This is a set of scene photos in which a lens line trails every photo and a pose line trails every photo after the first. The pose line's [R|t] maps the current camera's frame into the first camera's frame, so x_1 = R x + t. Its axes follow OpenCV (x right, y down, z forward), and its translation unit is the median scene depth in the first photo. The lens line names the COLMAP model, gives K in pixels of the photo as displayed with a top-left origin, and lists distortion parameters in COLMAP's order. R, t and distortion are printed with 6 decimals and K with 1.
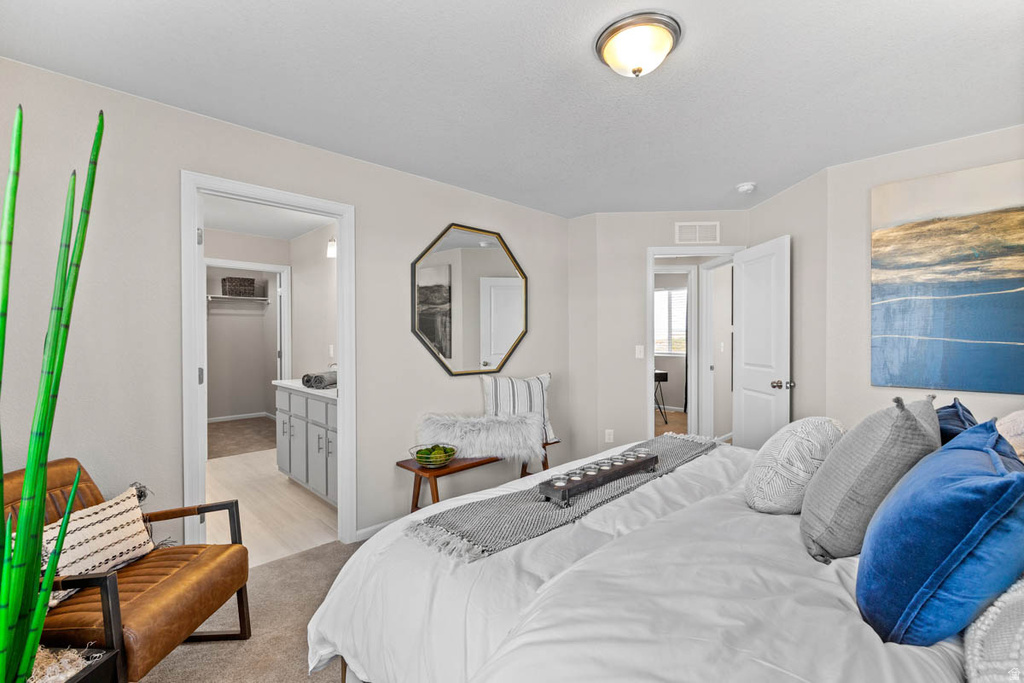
lens RADIAL K [[458.1, 0, 511.9], [0, 458.1, 335.7], [0, 0, 1]] dist [0.009140, -0.001816]
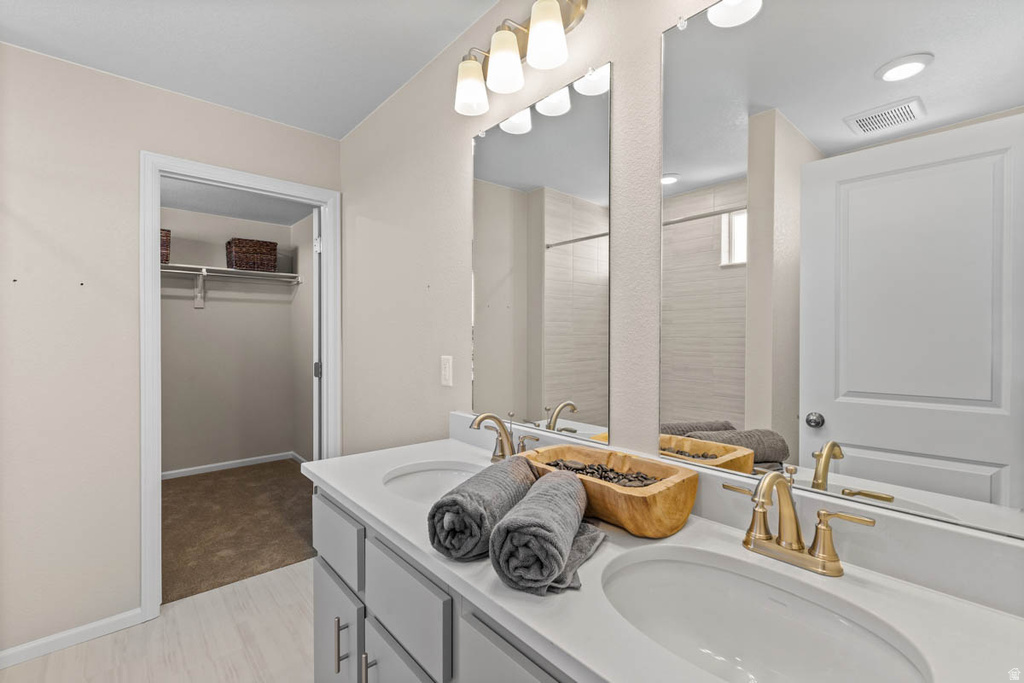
lens RADIAL K [[458.1, 0, 512.1], [0, 458.1, 340.5], [0, 0, 1]] dist [0.009140, -0.001816]
pose [[0.998390, 0.009039, -0.056004, -0.207674], [-0.008657, 0.999938, 0.007055, 0.002414], [0.056064, -0.006559, 0.998406, 0.399186]]
